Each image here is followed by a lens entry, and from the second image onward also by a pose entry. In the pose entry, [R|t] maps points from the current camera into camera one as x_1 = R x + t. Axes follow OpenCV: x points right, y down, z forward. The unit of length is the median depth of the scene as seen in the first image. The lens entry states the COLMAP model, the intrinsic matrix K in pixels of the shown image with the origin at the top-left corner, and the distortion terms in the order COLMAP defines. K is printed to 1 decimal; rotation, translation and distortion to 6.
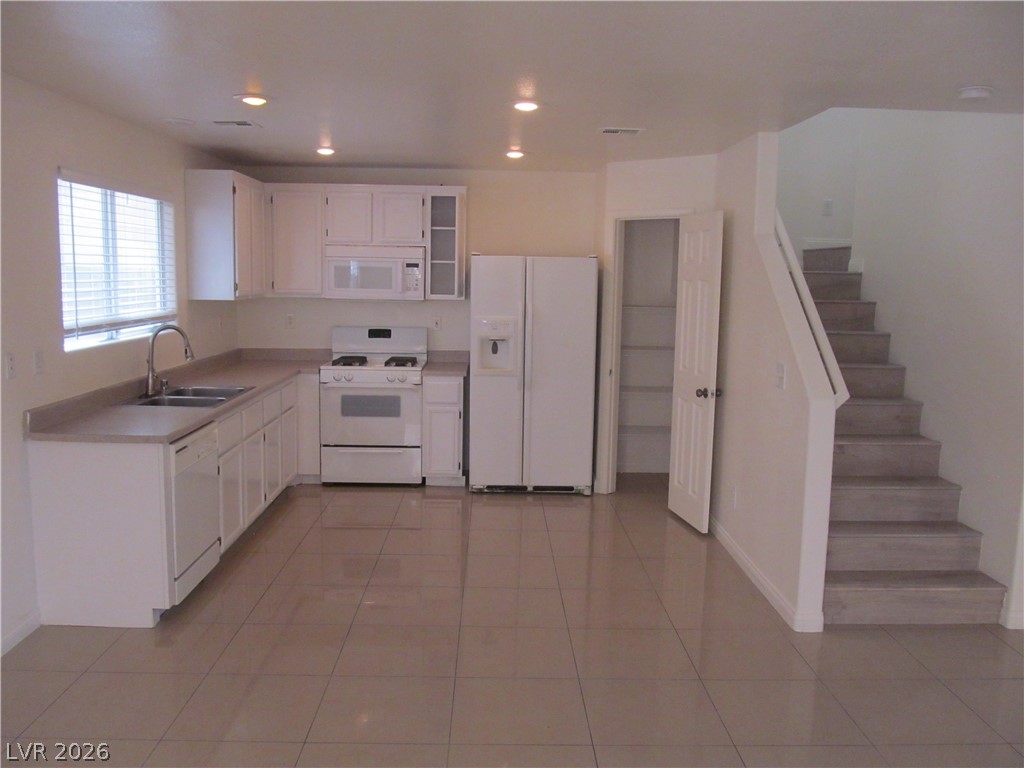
lens RADIAL K [[860.7, 0, 511.6], [0, 860.7, 386.8], [0, 0, 1]] dist [-0.013187, -0.002999]
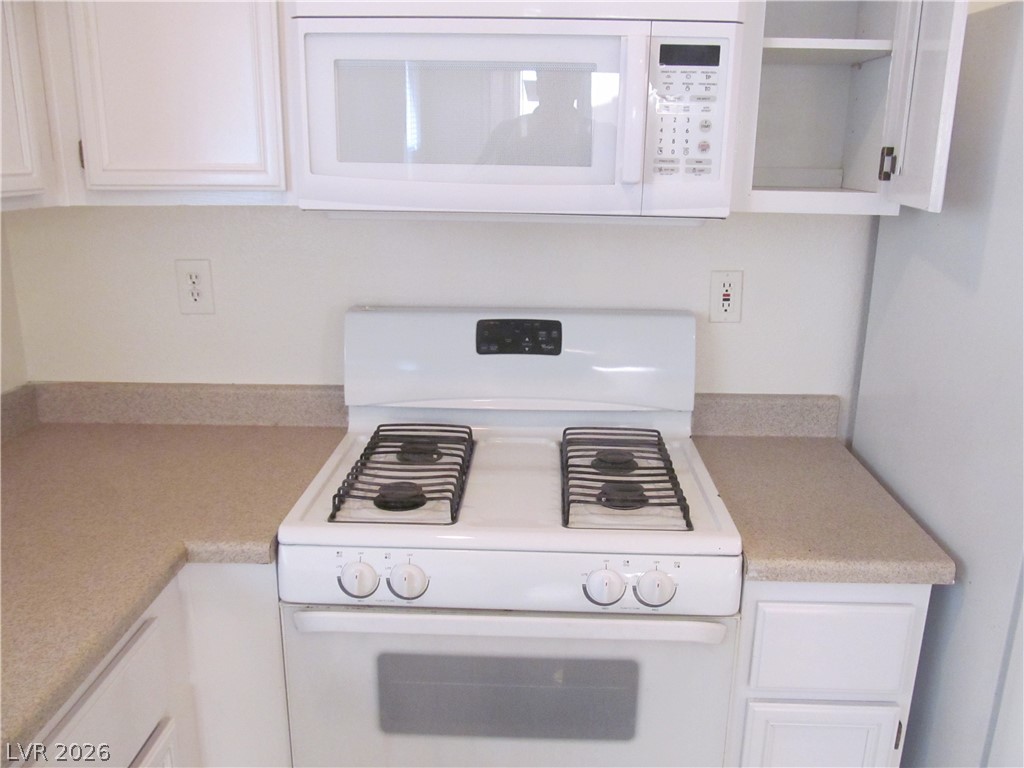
lens RADIAL K [[860.7, 0, 511.2], [0, 860.7, 381.3], [0, 0, 1]] dist [-0.013187, -0.002999]
pose [[0.997821, 0.011310, -0.065010, -0.144782], [-0.002460, 0.990893, 0.134631, -0.088322], [0.065940, -0.134178, 0.988761, 0.768916]]
